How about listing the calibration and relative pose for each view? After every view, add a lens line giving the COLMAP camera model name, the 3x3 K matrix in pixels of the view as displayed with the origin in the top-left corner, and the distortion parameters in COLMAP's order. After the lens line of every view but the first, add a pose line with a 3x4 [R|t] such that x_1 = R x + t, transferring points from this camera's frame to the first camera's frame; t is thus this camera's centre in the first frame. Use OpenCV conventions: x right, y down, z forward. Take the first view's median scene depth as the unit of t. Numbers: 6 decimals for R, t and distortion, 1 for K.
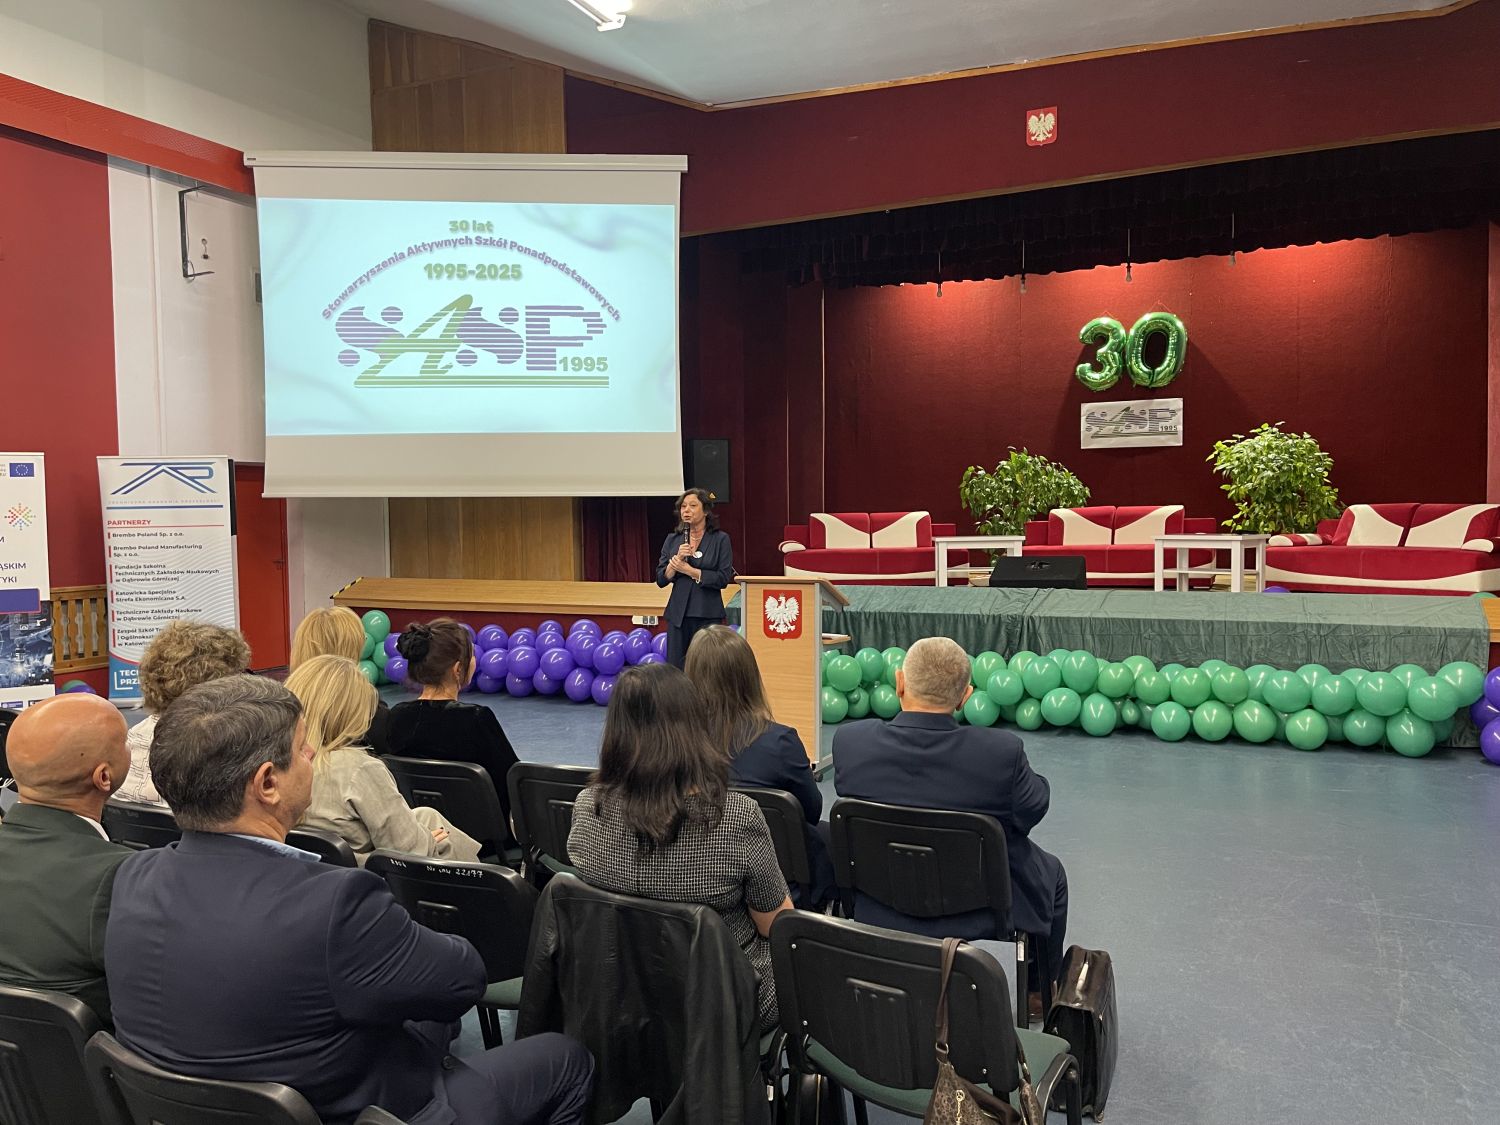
lens RADIAL K [[1126.2, 0, 750.0], [0, 1126.2, 562.5], [0, 0, 1]] dist [0.050694, -0.049218]
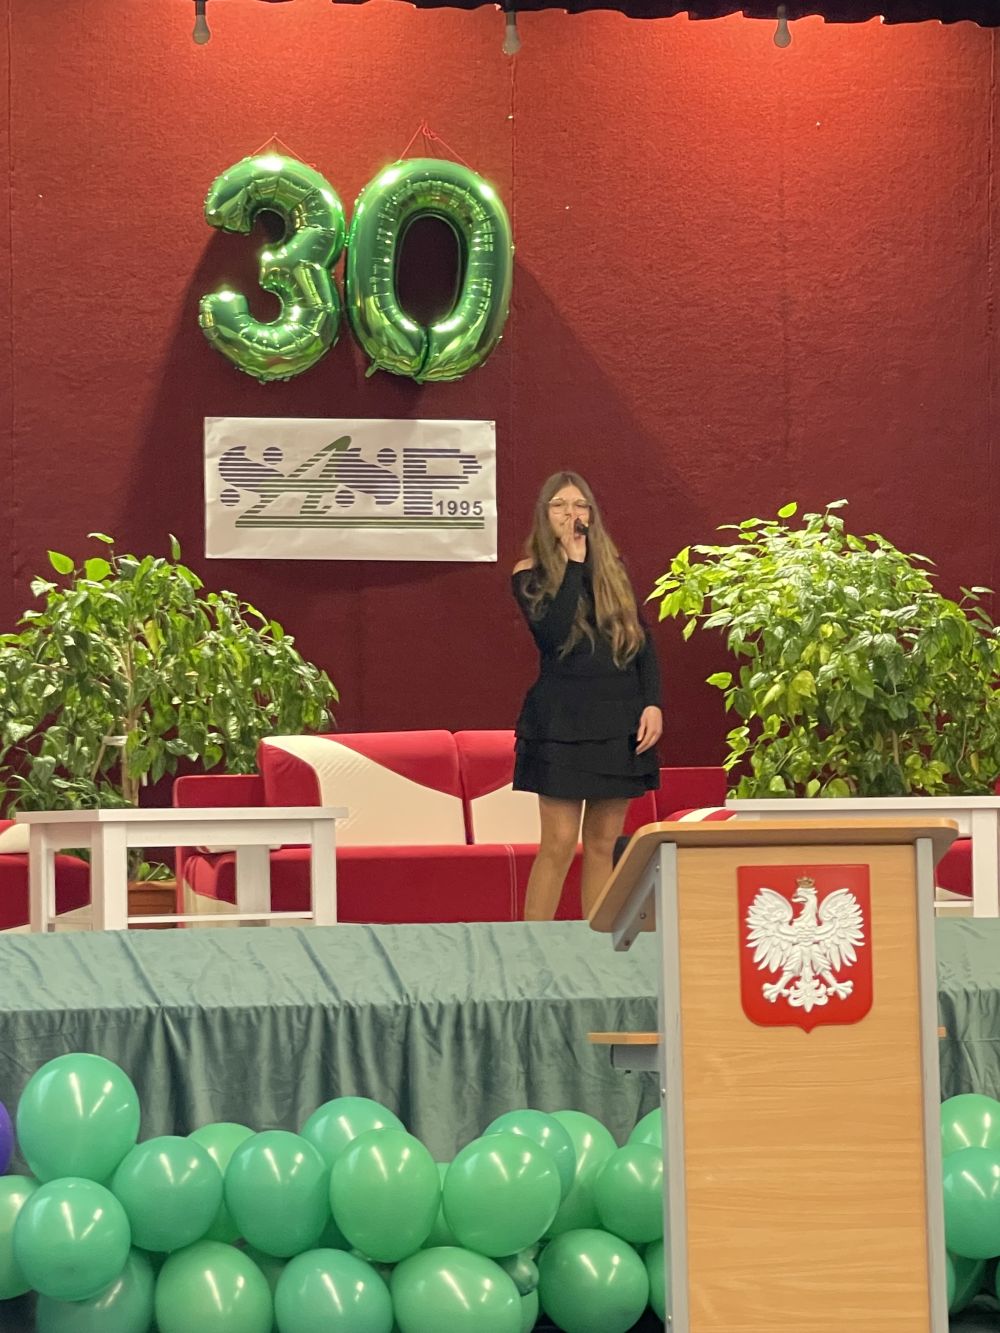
lens RADIAL K [[3944.0, 0, 500.0], [0, 3944.0, 666.5], [0, 0, 1]] dist [0.118826, 1.348510]
pose [[0.775049, 0.033228, 0.631027, -0.437527], [0.029891, 0.995571, -0.089137, 0.038877], [-0.631194, 0.087947, 0.770623, 0.135182]]
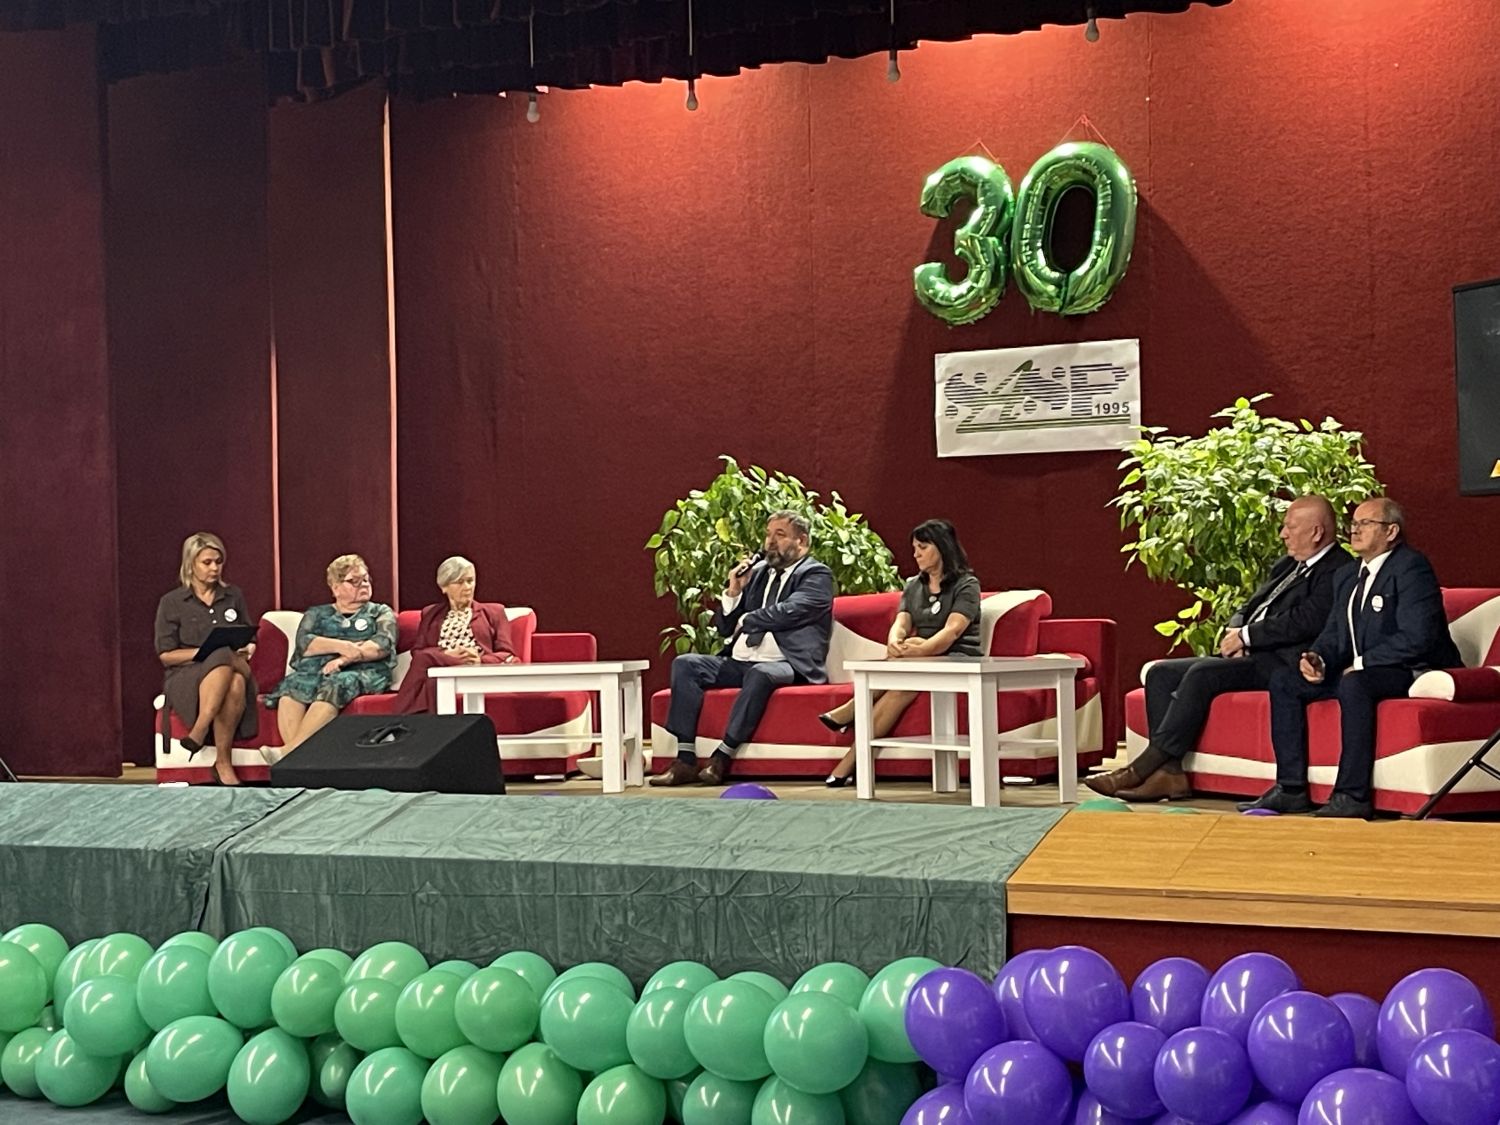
lens RADIAL K [[2680.8, 0, 759.7], [0, 2680.8, 560.7], [0, 0, 1]] dist [0.148066, -0.336994]
pose [[0.995375, -0.009659, -0.095578, 0.419205], [0.004380, 0.998461, -0.055291, -0.005848], [0.095965, 0.054617, 0.993885, -0.032579]]
